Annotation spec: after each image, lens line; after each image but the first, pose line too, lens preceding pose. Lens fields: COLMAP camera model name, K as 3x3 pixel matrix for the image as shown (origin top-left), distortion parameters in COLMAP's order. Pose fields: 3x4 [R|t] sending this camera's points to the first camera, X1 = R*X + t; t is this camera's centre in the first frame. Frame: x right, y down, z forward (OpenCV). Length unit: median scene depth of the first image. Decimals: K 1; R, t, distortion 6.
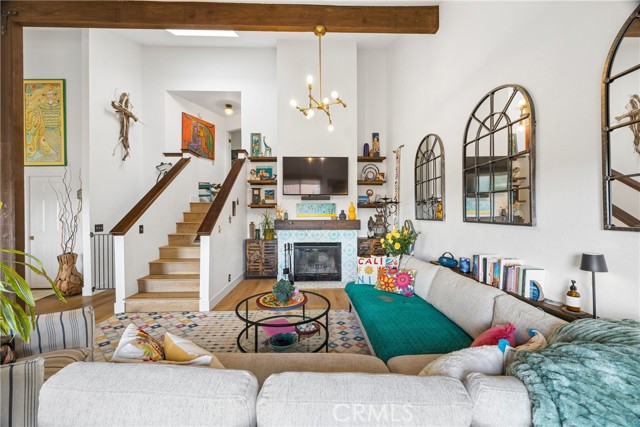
lens RADIAL K [[242.1, 0, 316.3], [0, 242.1, 214.8], [0, 0, 1]] dist [-0.002527, -0.000010]
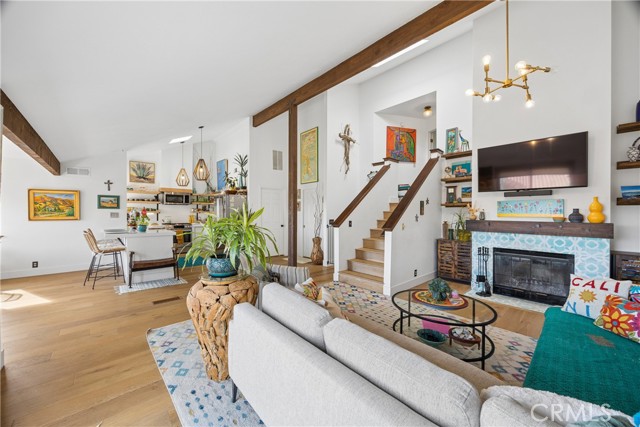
lens RADIAL K [[241.5, 0, 321.2], [0, 241.5, 213.6], [0, 0, 1]] dist [-0.000272, 0.000105]
pose [[0.657211, 0.009137, -0.753651, 0.152471], [-0.009674, 0.999946, 0.003686, -0.000614], [0.753644, 0.004868, 0.657264, -0.014826]]
